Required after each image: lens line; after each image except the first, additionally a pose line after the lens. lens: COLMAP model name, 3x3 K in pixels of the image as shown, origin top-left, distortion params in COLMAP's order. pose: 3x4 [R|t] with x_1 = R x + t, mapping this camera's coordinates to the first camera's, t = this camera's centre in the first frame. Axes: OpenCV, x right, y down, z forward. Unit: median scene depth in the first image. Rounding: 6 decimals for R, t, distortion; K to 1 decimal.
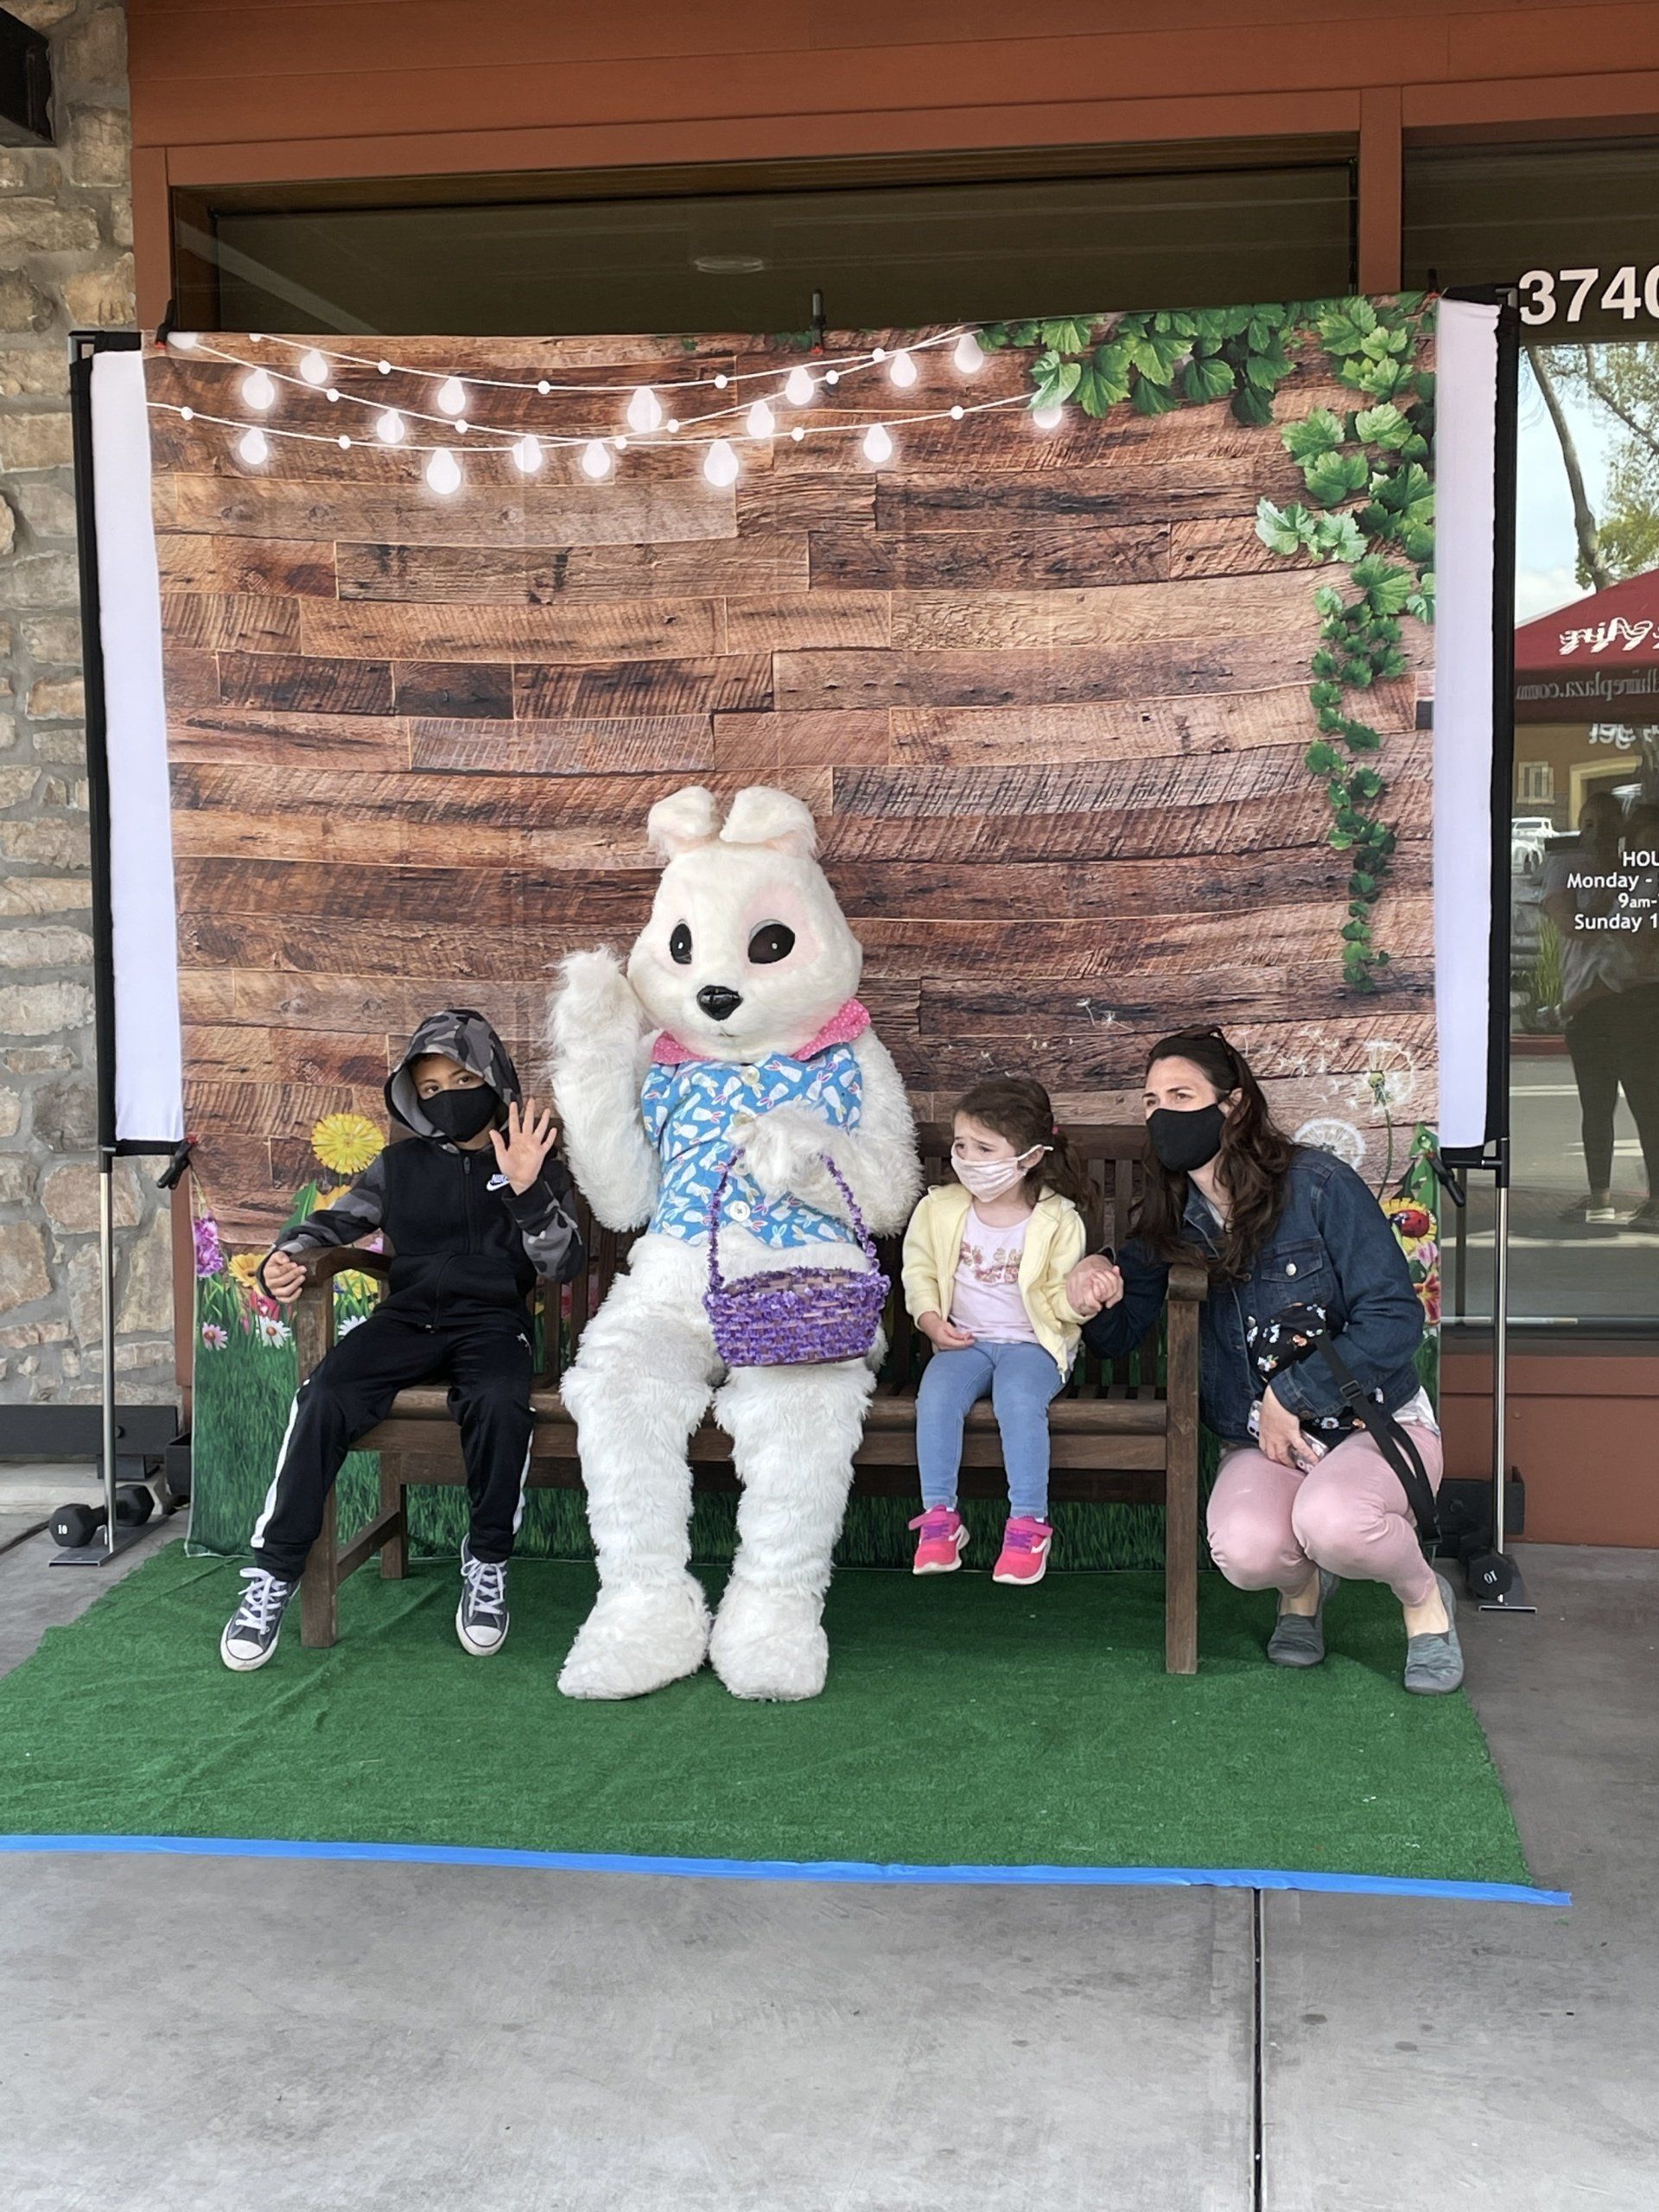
lens RADIAL K [[3023.0, 0, 874.2], [0, 3023.0, 1089.7], [0, 0, 1]] dist [0.073722, 0.000000]
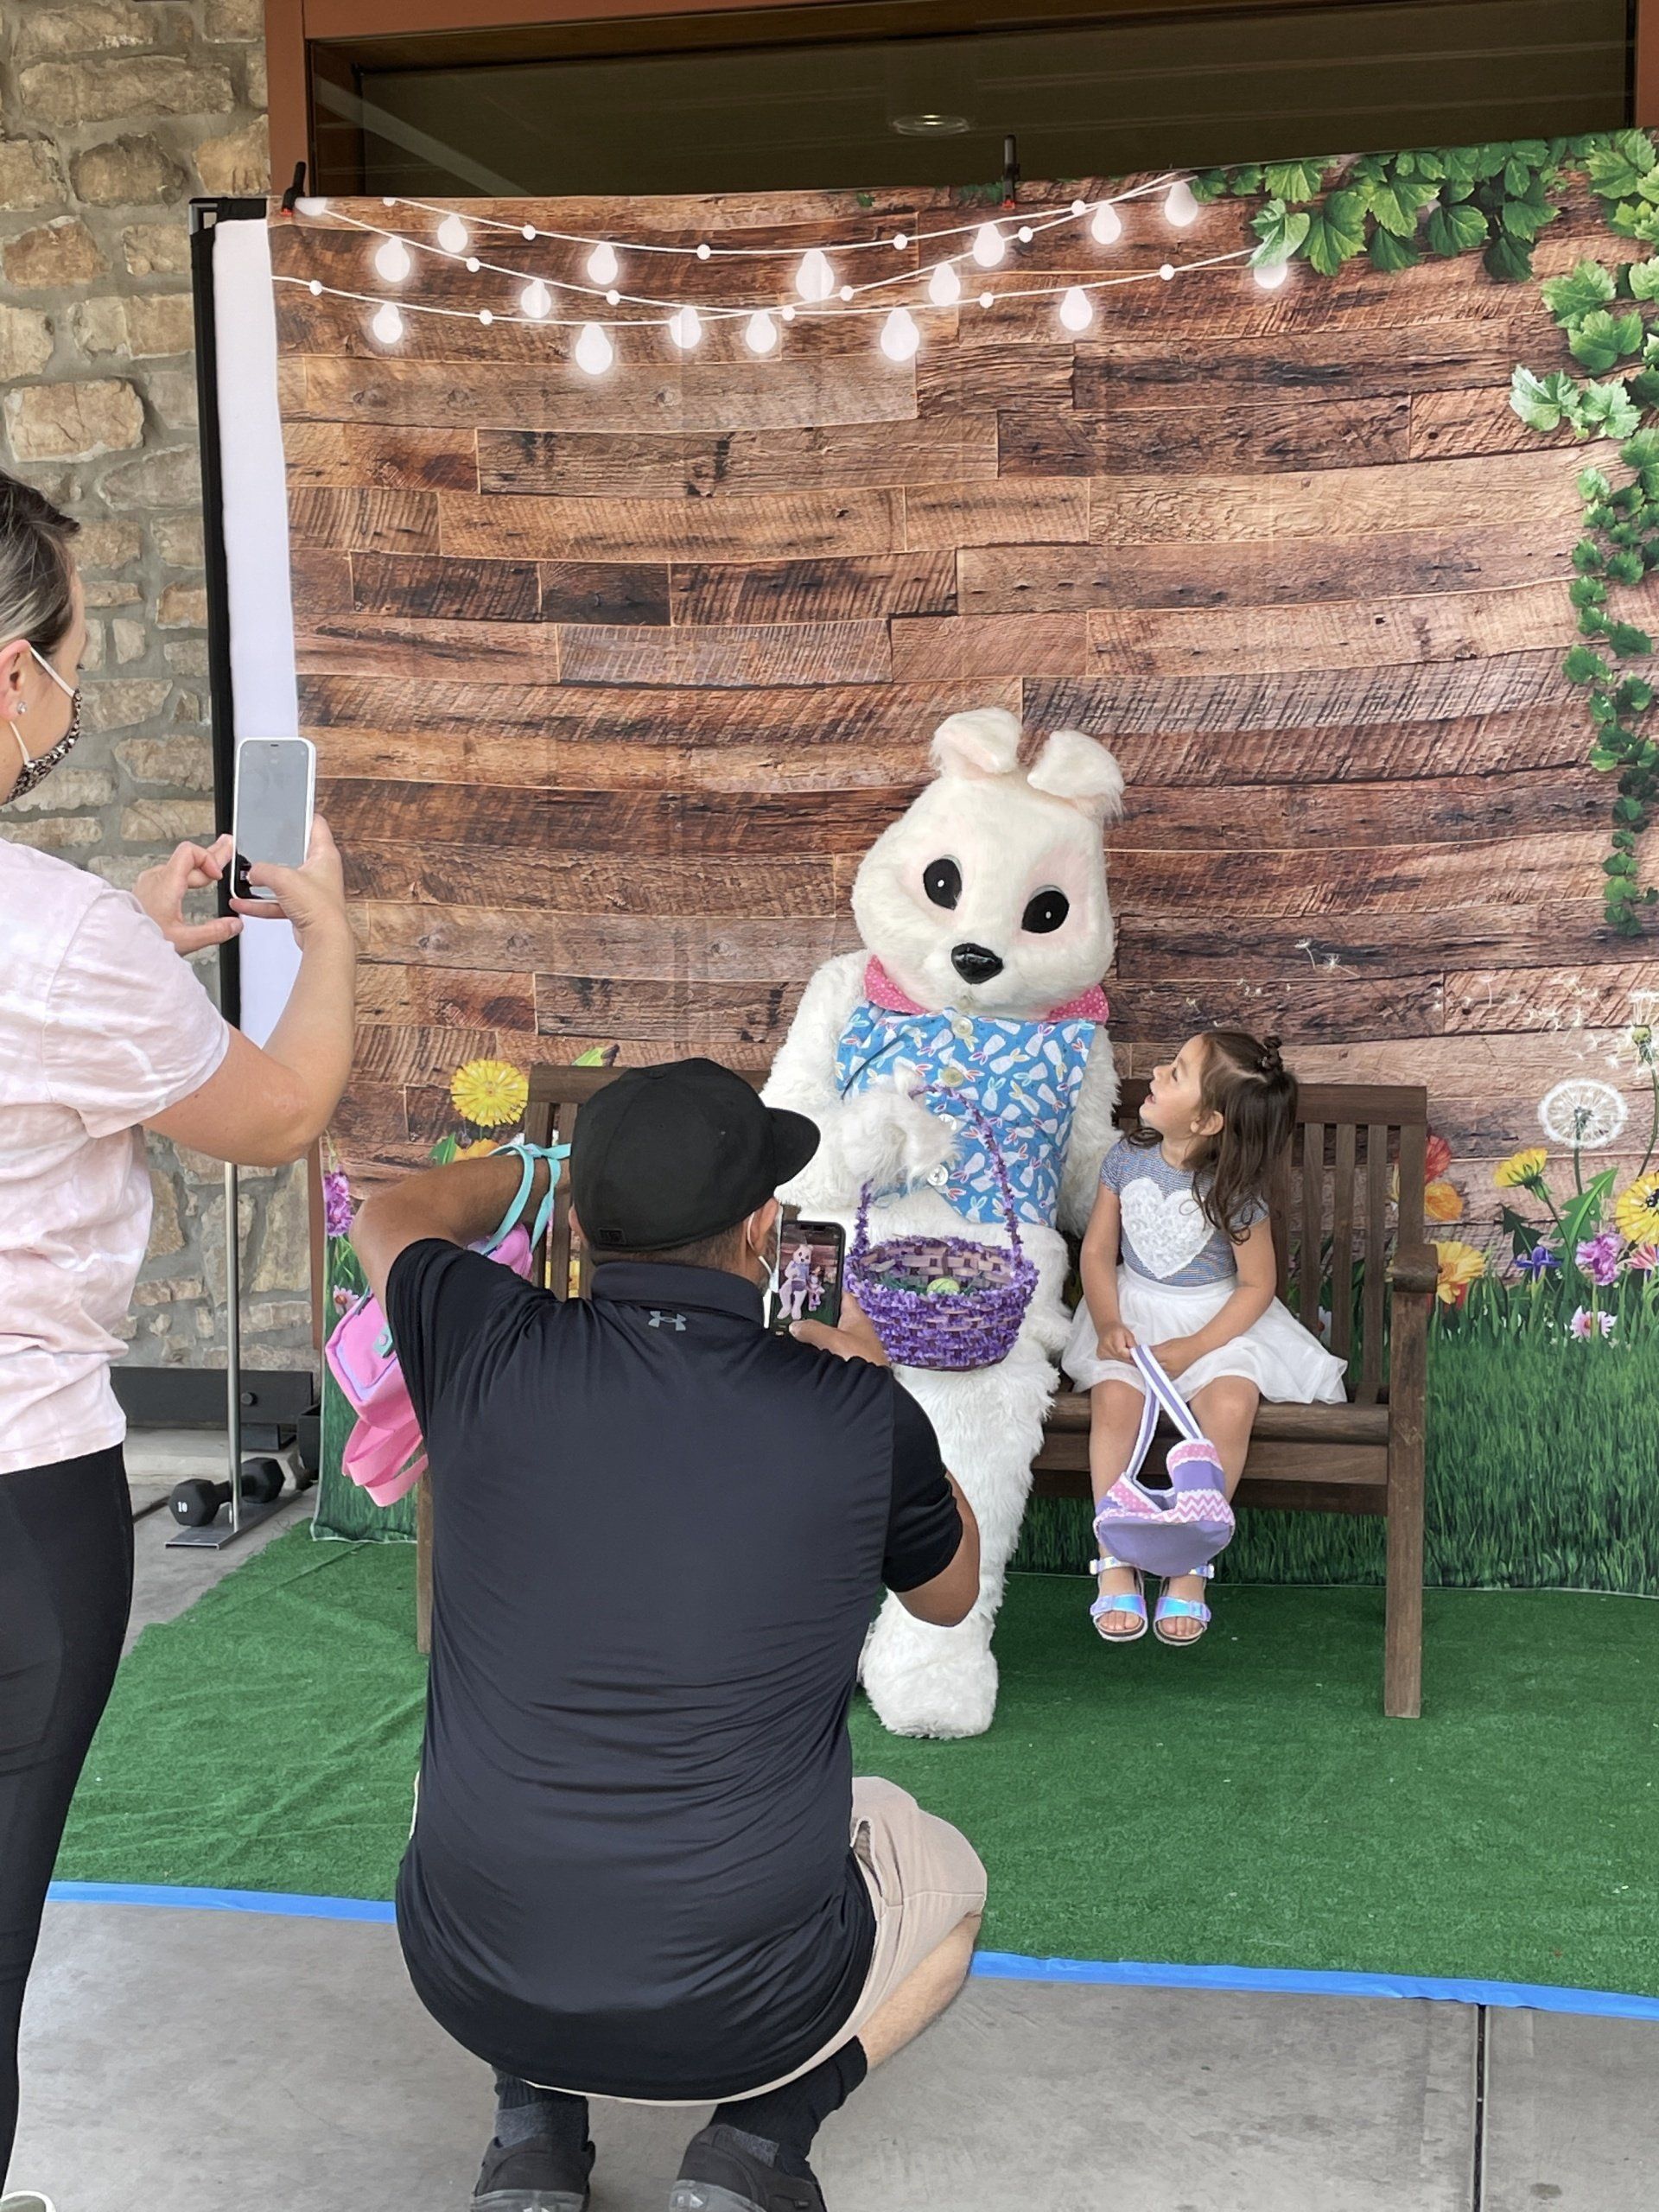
lens RADIAL K [[3023.0, 0, 869.3], [0, 3023.0, 1092.3], [0, 0, 1]] dist [0.073722, 0.000000]
pose [[0.996307, 0.010087, -0.085271, 0.018669], [-0.007755, 0.999588, 0.027626, -0.009012], [0.085515, -0.026863, 0.995975, 0.106248]]
